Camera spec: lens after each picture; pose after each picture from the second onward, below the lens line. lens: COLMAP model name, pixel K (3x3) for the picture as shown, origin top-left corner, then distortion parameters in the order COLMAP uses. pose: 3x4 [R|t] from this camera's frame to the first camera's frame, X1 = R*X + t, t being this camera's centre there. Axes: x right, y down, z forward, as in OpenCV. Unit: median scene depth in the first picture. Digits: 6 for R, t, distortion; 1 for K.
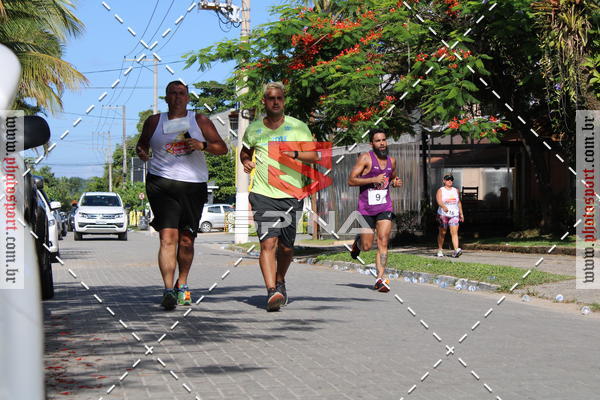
lens RADIAL K [[1431.4, 0, 298.7], [0, 1431.4, 202.6], [0, 0, 1]] dist [0.084552, 0.000000]
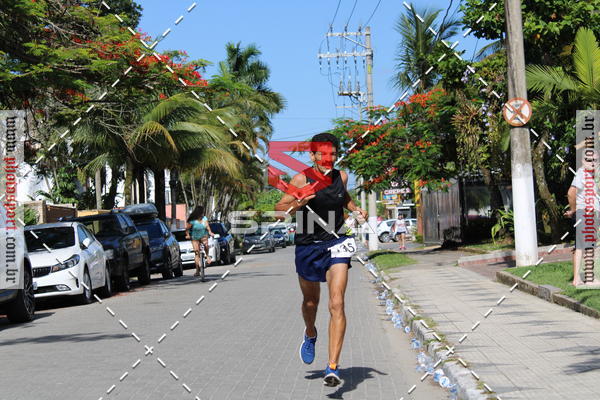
lens RADIAL K [[1431.4, 0, 298.3], [0, 1431.4, 199.8], [0, 0, 1]] dist [0.084552, 0.000000]
pose [[0.978770, -0.047545, -0.199372, 0.277986], [0.046416, 0.998869, -0.010332, -0.019279], [0.199638, 0.000858, 0.979869, -0.724076]]
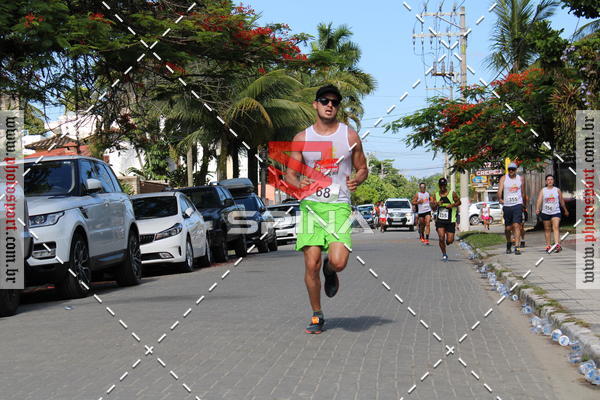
lens RADIAL K [[1431.4, 0, 294.4], [0, 1431.4, 199.6], [0, 0, 1]] dist [0.084552, 0.000000]
pose [[0.965251, -0.029409, -0.259665, 0.268521], [0.030033, 0.999548, -0.001567, -0.011963], [0.259593, -0.006285, 0.965698, -0.731729]]
